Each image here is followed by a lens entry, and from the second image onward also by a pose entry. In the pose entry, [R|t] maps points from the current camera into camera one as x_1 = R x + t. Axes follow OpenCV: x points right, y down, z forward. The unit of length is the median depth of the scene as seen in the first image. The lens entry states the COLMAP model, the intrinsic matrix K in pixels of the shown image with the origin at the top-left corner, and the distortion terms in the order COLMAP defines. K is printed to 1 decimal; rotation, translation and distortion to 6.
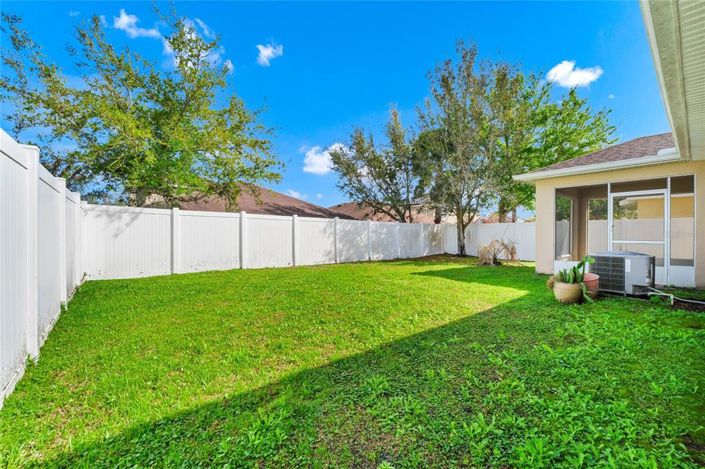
lens RADIAL K [[281.4, 0, 350.6], [0, 281.4, 234.8], [0, 0, 1]] dist [-0.001025, -0.000332]
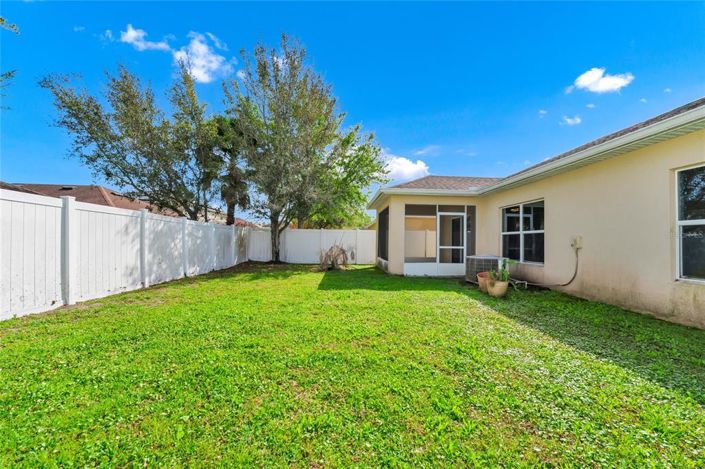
lens RADIAL K [[281.4, 0, 350.6], [0, 281.4, 234.8], [0, 0, 1]] dist [-0.001025, -0.000332]
pose [[0.593716, 0.022589, 0.804357, -0.254548], [-0.011387, 0.999742, -0.019671, -0.001833], [-0.804594, 0.002520, 0.593820, 0.295017]]
